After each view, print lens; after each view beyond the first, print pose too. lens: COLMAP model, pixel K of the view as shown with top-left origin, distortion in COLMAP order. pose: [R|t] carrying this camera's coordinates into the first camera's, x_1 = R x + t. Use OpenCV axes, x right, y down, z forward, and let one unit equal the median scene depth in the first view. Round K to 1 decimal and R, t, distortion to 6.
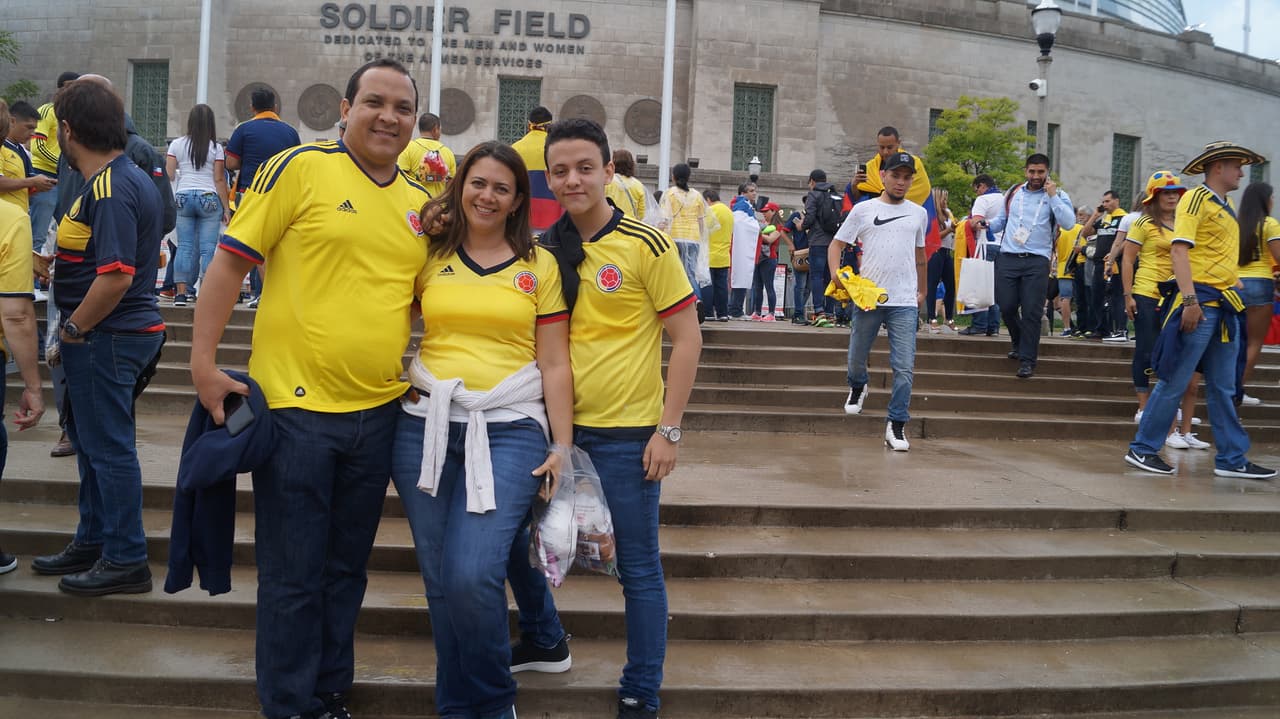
lens RADIAL K [[1002.3, 0, 635.2], [0, 1002.3, 362.5], [0, 0, 1]] dist [-0.088742, 0.017606]
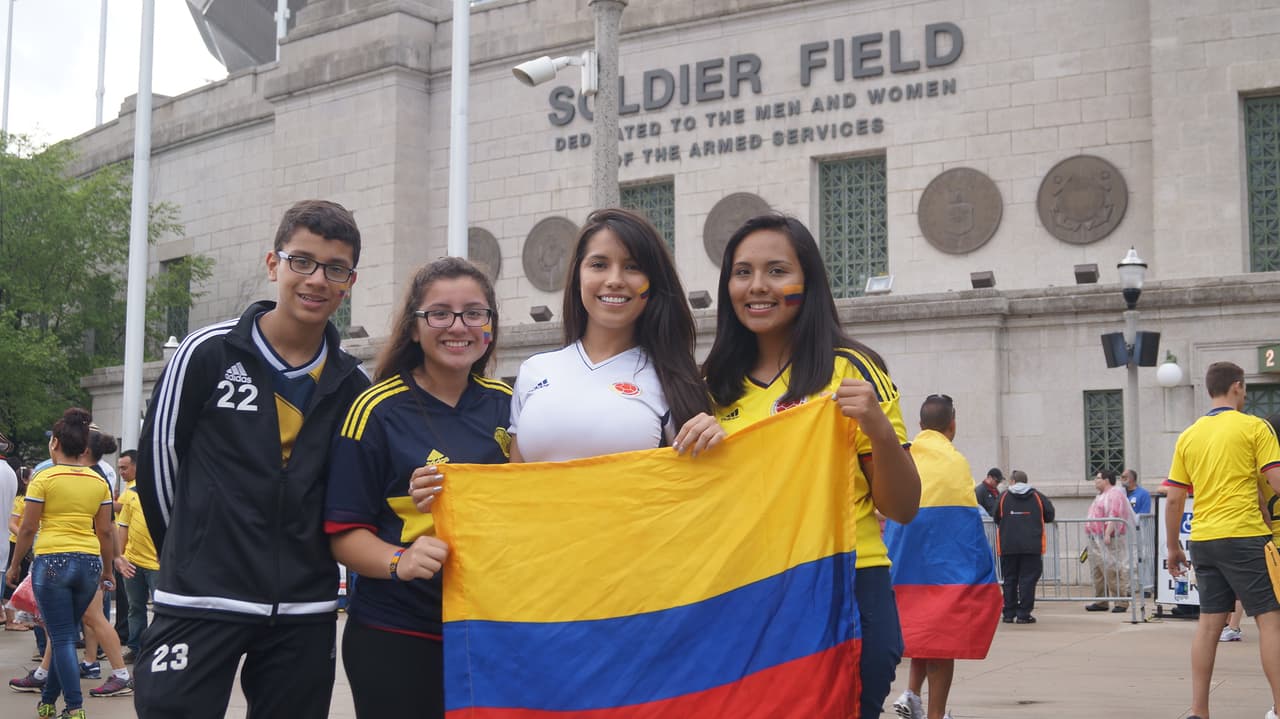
lens RADIAL K [[1686.5, 0, 638.5], [0, 1686.5, 360.5], [0, 0, 1]] dist [-0.037597, 0.000000]
pose [[0.822415, -0.099014, -0.560205, 0.302581], [0.007449, 0.986527, -0.163429, -0.021791], [0.568840, 0.130233, 0.812072, 0.187205]]
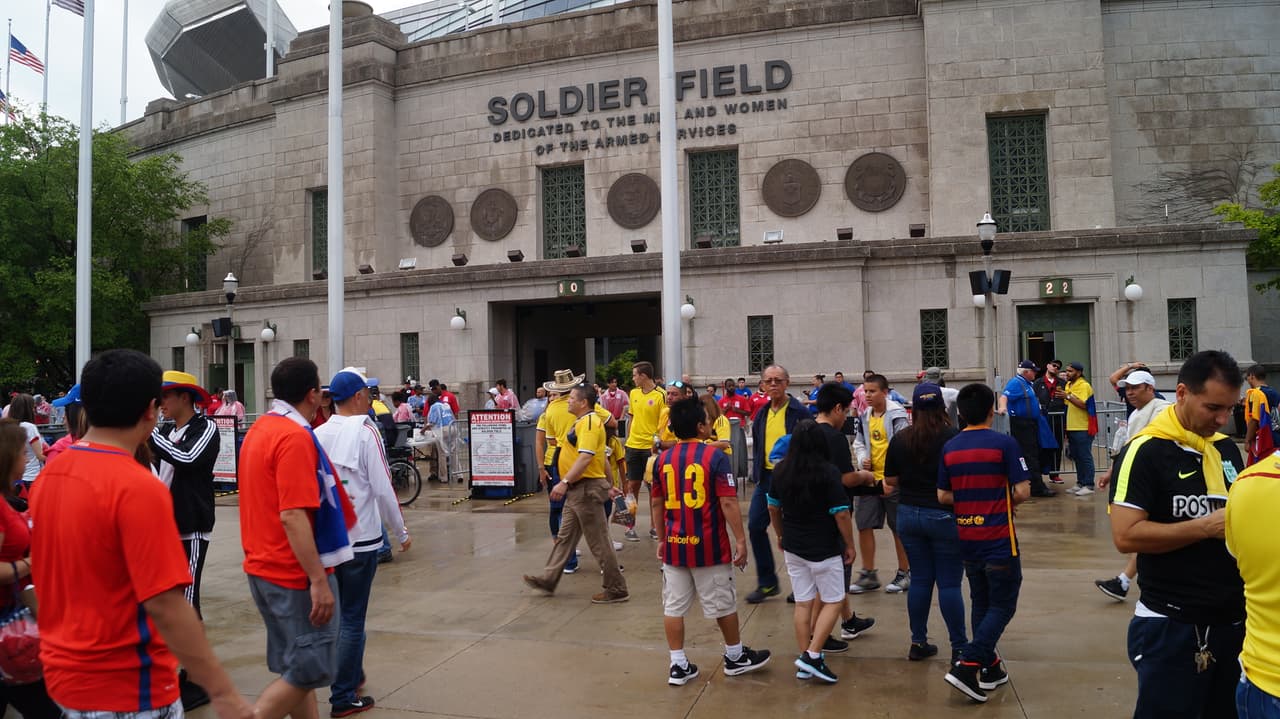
lens RADIAL K [[1002.3, 0, 628.3], [0, 1002.3, 361.4], [0, 0, 1]] dist [-0.088742, 0.017606]
pose [[0.923203, -0.072952, -0.377324, 0.117038], [0.044211, 0.995460, -0.084292, -0.048025], [0.381760, 0.061137, 0.922237, 0.232317]]
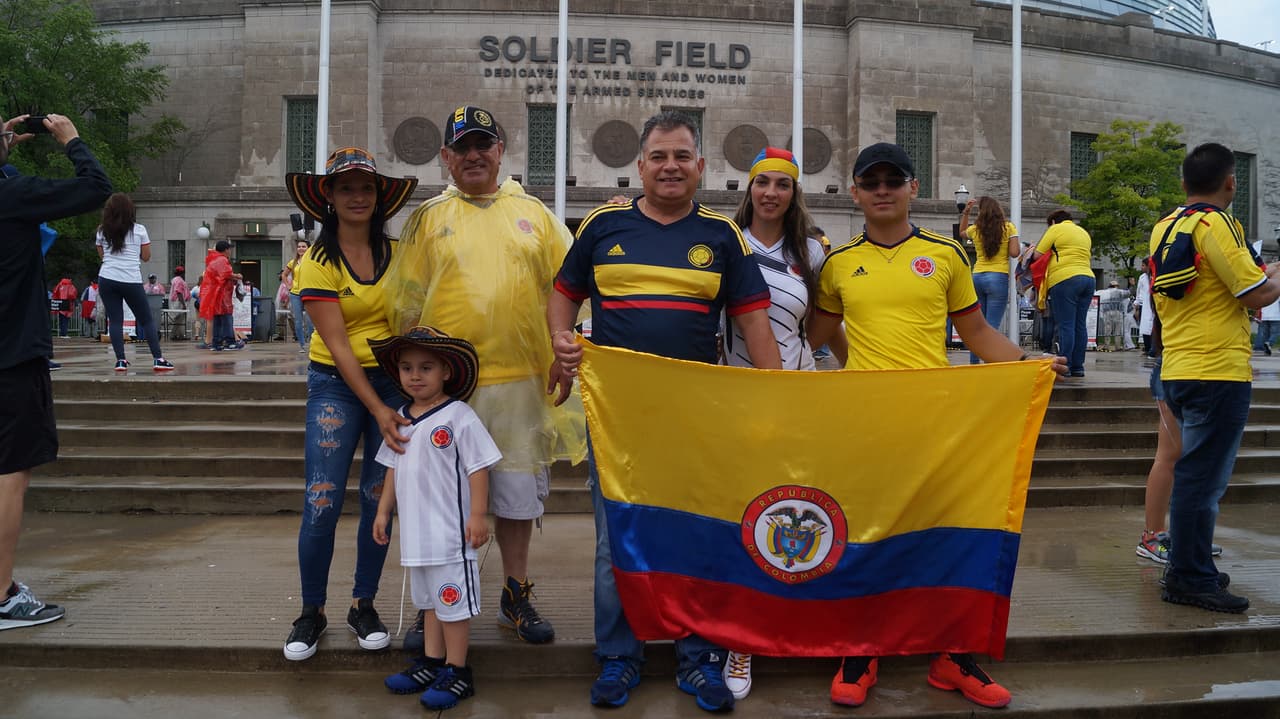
lens RADIAL K [[1002.3, 0, 643.8], [0, 1002.3, 362.2], [0, 0, 1]] dist [-0.088742, 0.017606]
pose [[0.998799, -0.031738, 0.037328, -0.200807], [0.032431, 0.999310, -0.018100, -0.015843], [-0.036727, 0.019289, 0.999139, 0.008968]]
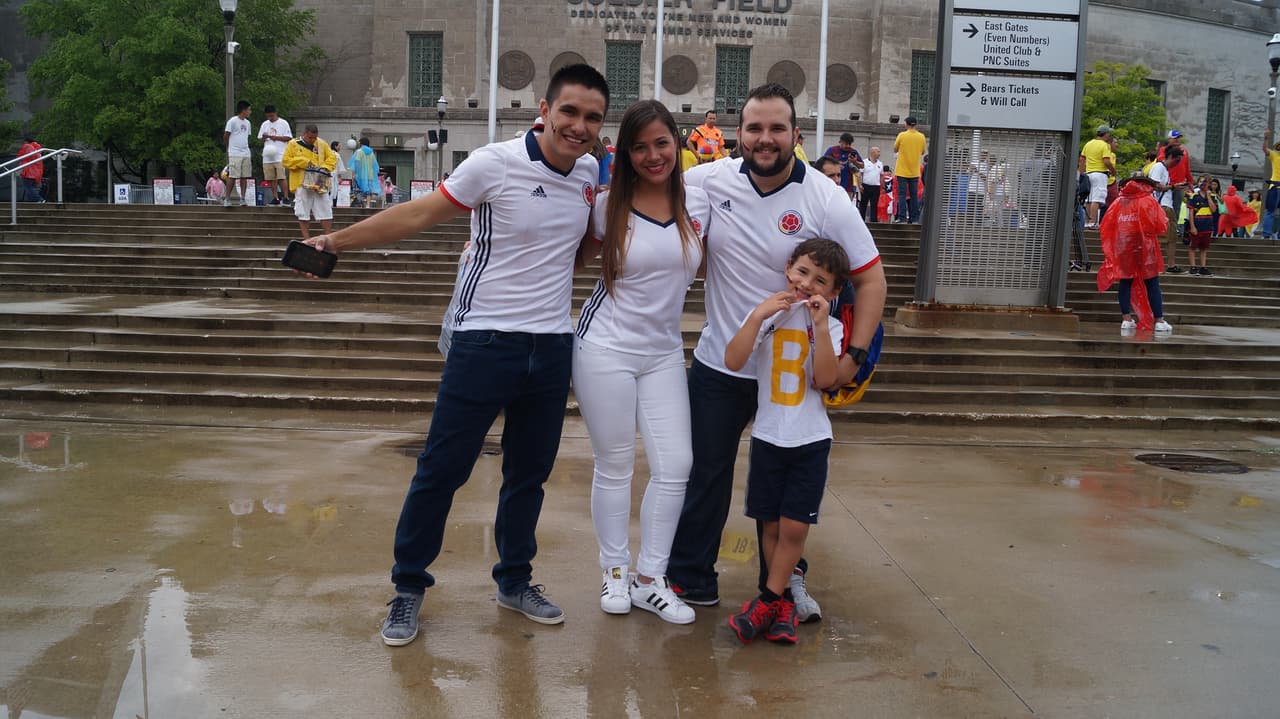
lens RADIAL K [[1002.3, 0, 636.4], [0, 1002.3, 362.3], [0, 0, 1]] dist [-0.088742, 0.017606]
pose [[0.999931, -0.011622, -0.001682, -0.236867], [0.011707, 0.997831, 0.064773, 0.015688], [0.000926, -0.064788, 0.997899, -0.221234]]
